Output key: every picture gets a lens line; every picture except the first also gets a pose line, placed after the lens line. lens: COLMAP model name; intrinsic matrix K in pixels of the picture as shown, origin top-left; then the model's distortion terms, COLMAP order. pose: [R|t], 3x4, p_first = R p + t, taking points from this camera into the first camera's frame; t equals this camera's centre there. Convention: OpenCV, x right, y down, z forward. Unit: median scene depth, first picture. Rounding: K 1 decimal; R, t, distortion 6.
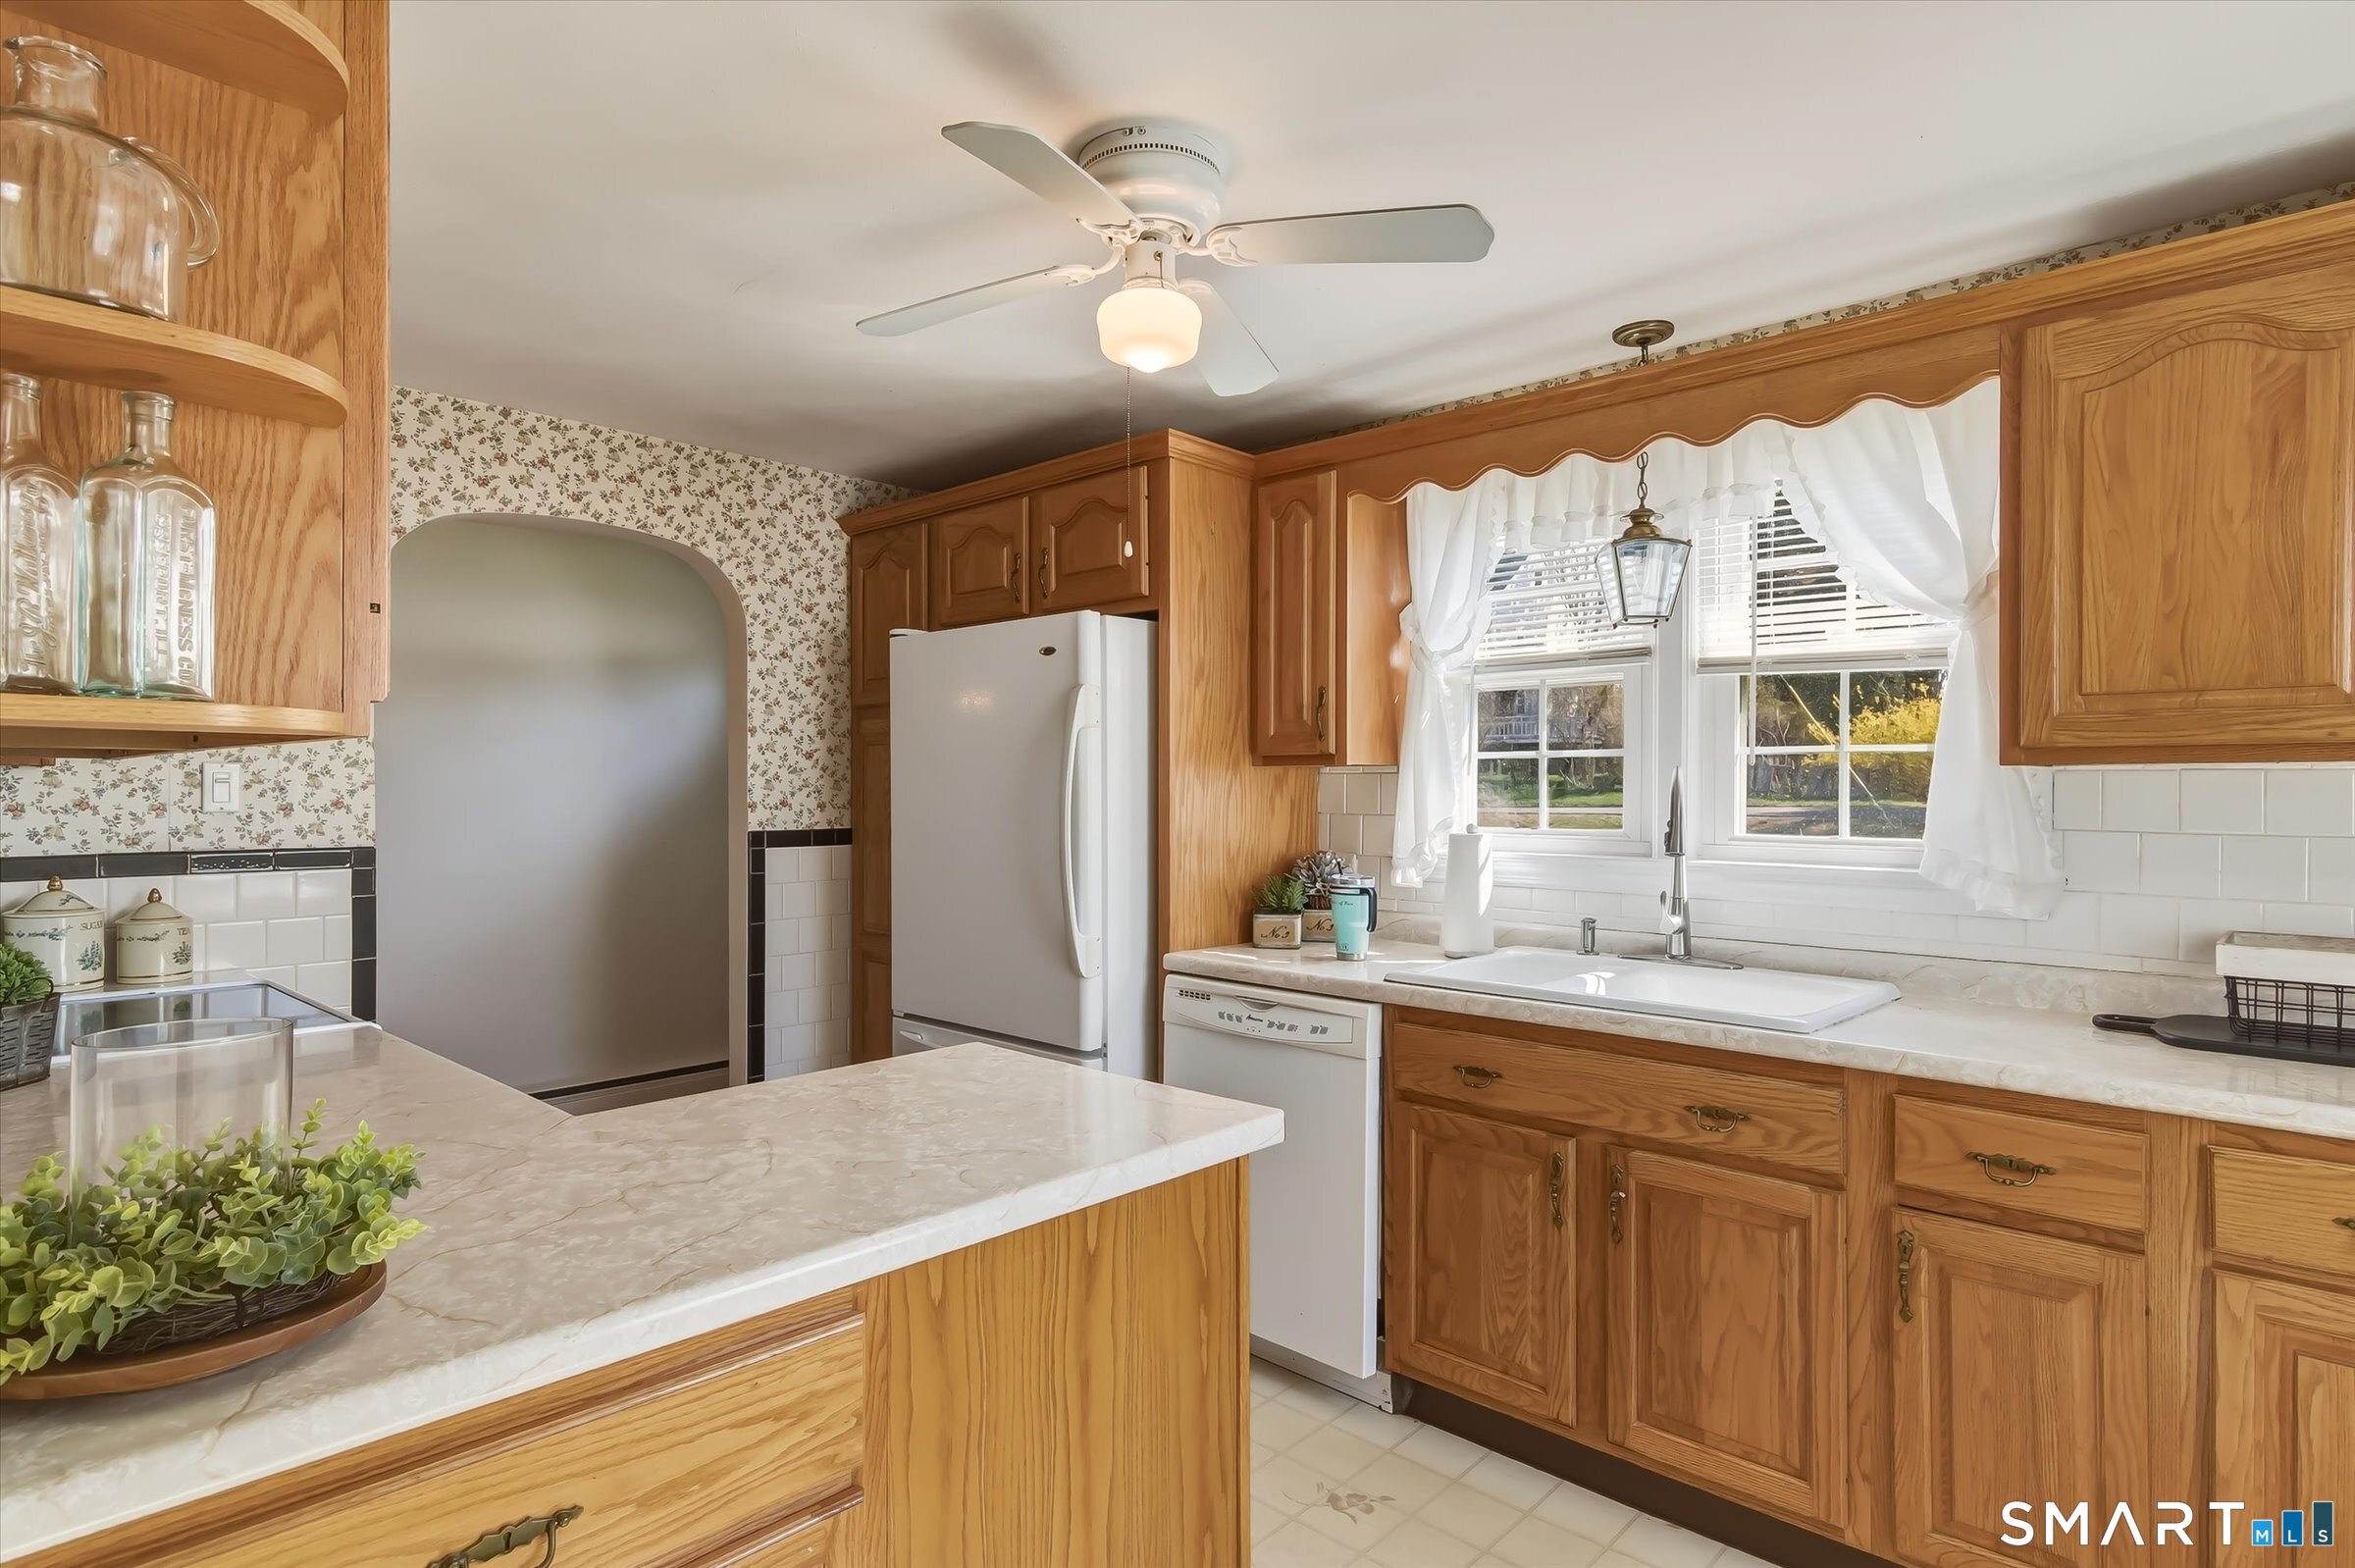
lens RADIAL K [[1249.0, 0, 1182.3], [0, 1249.0, 797.6], [0, 0, 1]] dist [0.021044, -0.014768]
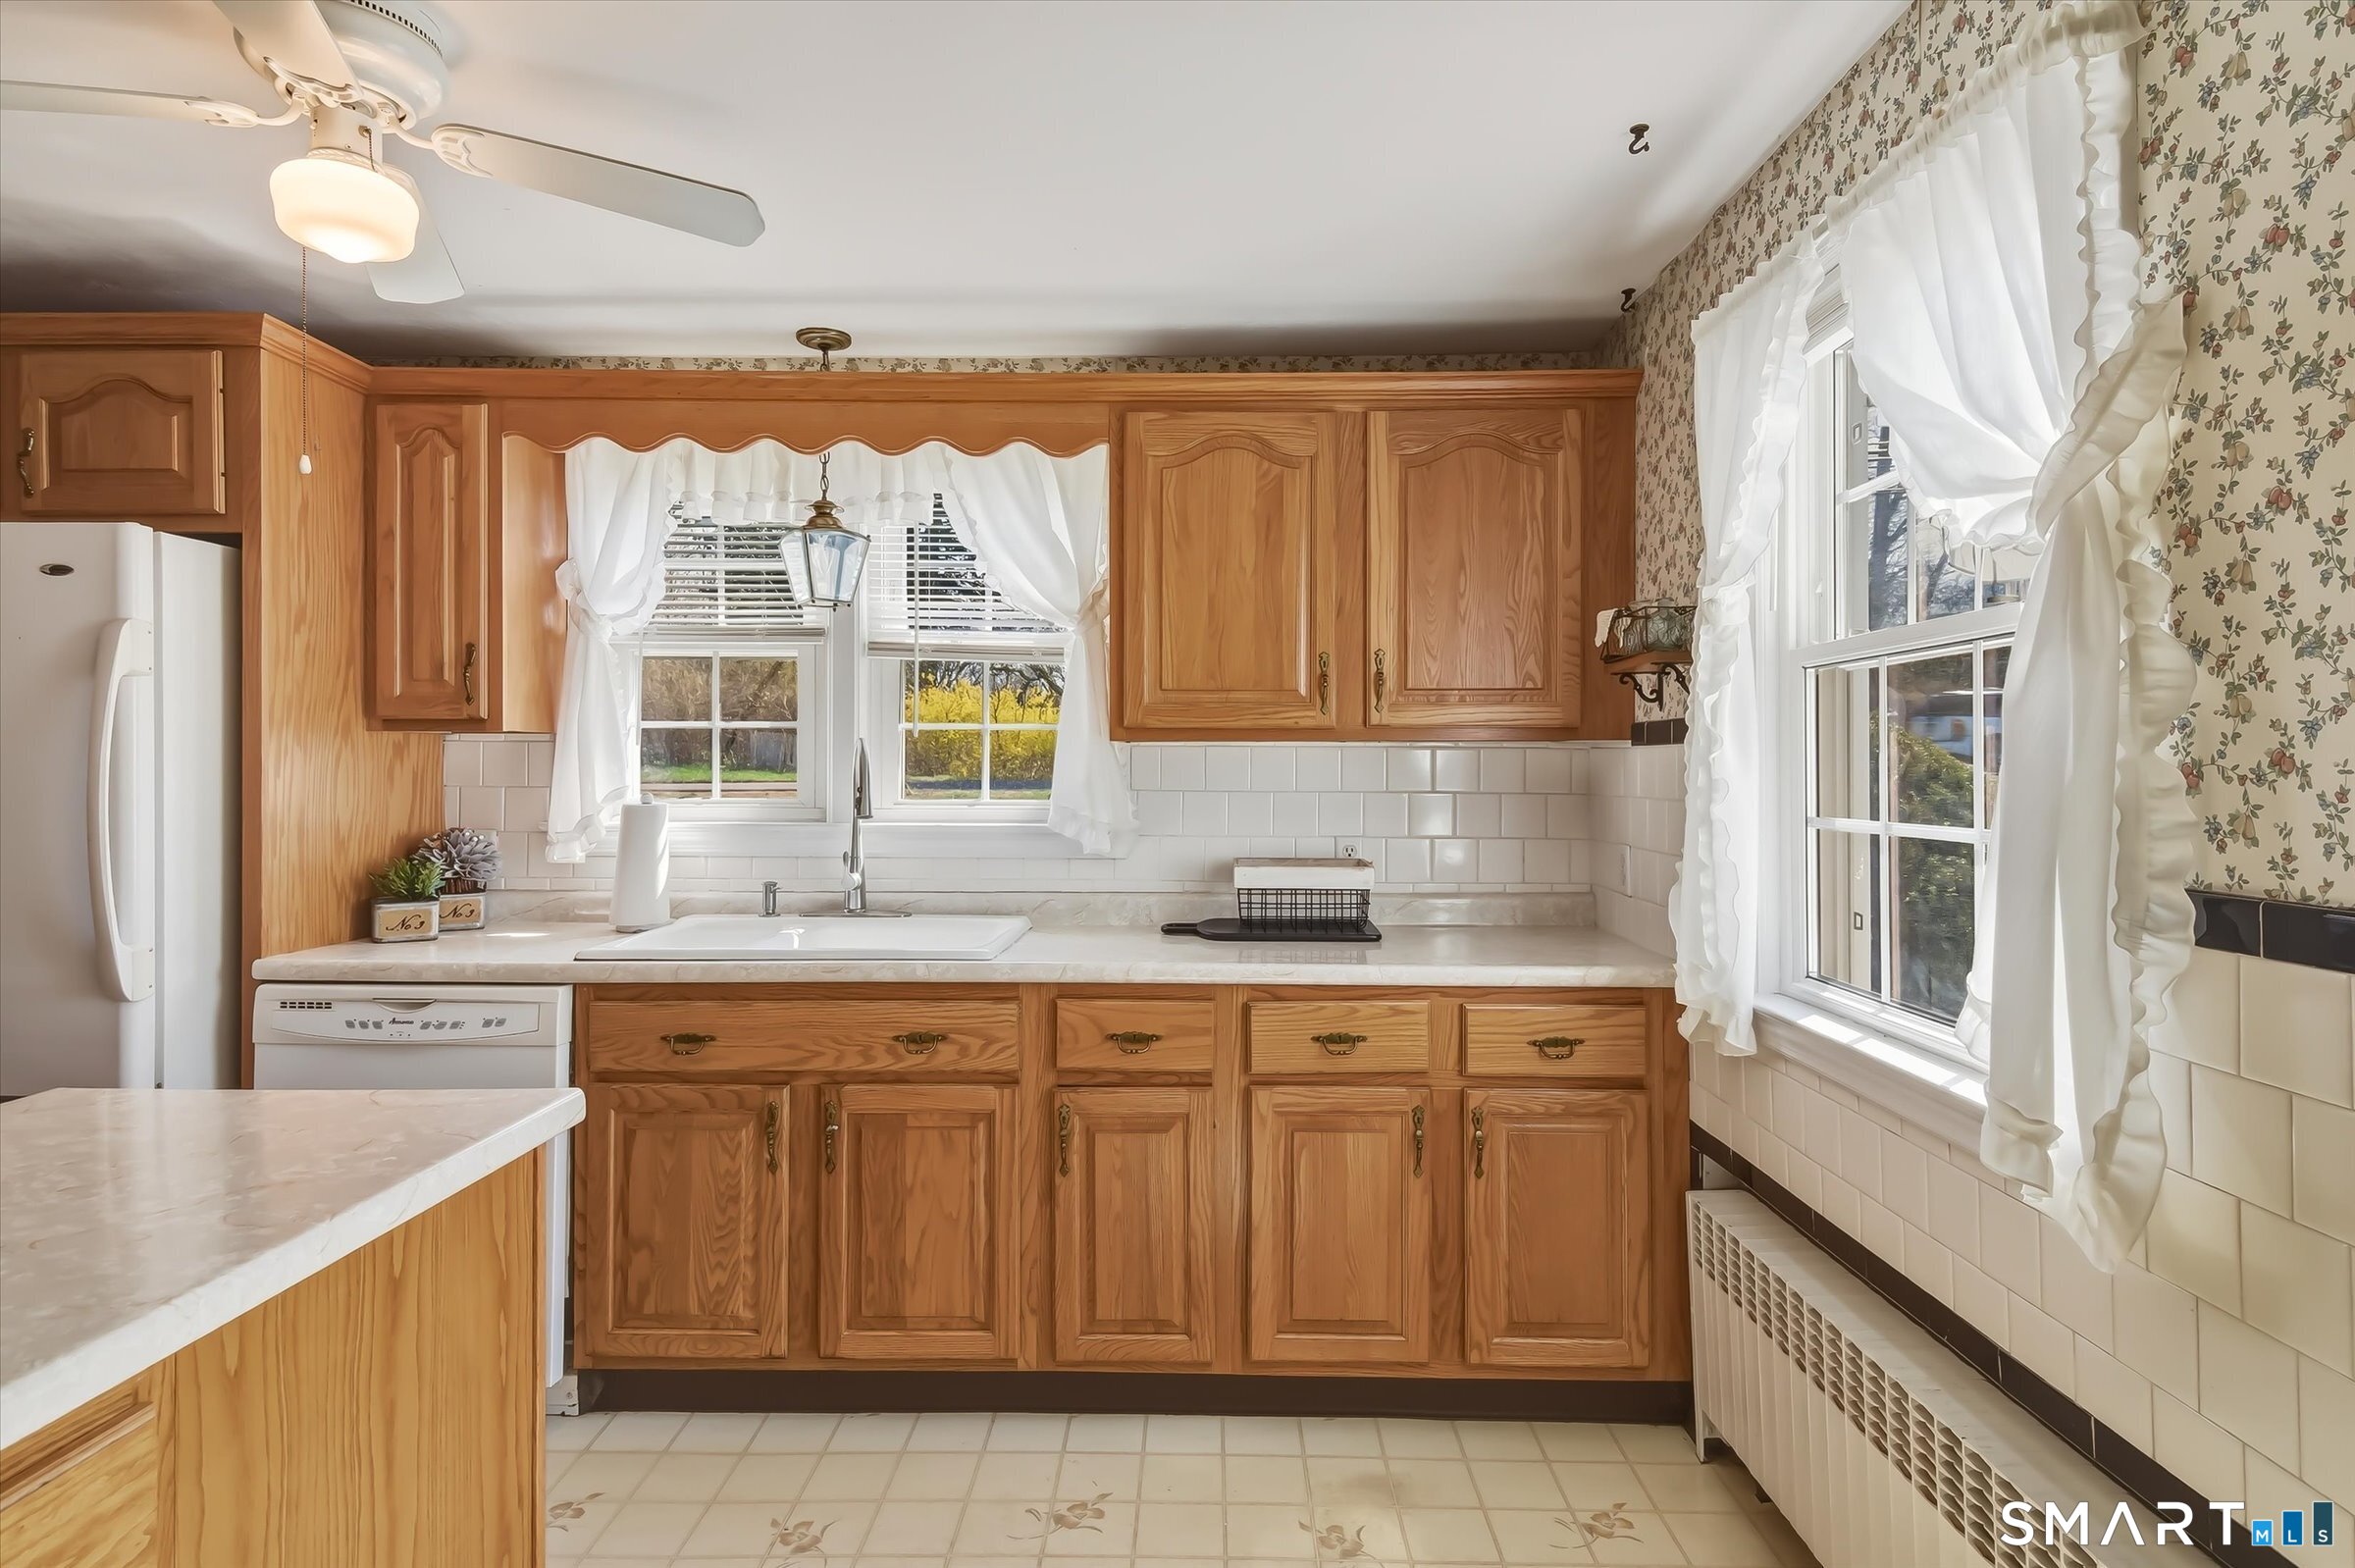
lens RADIAL K [[1271.6, 0, 1181.3], [0, 1271.6, 780.3], [0, 0, 1]] dist [0.010007, -0.001591]
pose [[0.730762, -0.005729, 0.682608, -0.172136], [0.003175, 0.999982, 0.004995, 0.007767], [-0.682625, -0.001483, 0.730767, -0.018030]]
